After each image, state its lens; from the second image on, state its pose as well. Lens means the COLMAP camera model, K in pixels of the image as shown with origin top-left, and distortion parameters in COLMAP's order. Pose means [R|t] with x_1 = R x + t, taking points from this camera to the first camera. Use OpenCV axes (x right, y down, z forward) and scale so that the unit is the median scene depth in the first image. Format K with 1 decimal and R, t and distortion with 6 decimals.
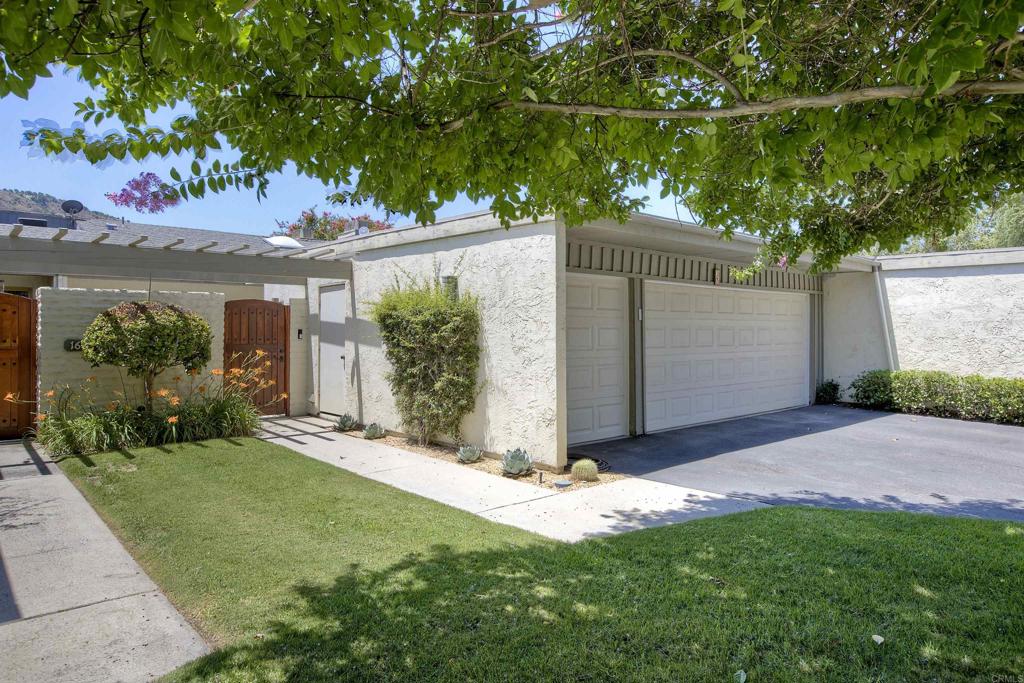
lens RADIAL K [[648.8, 0, 513.3], [0, 648.8, 337.3], [0, 0, 1]] dist [-0.000572, 0.000015]
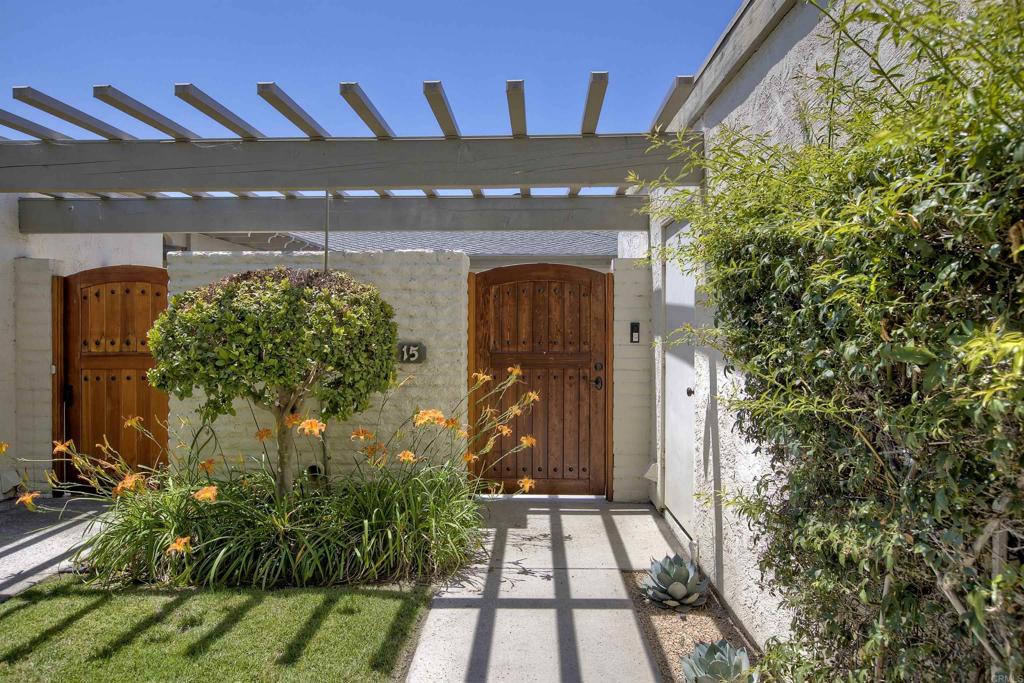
lens RADIAL K [[648.8, 0, 511.8], [0, 648.8, 338.0], [0, 0, 1]] dist [-0.000572, 0.000015]
pose [[0.737680, 0.007681, -0.675107, -0.080176], [-0.006738, 0.999969, 0.004015, -0.002762], [0.675117, 0.001587, 0.737709, 0.643316]]
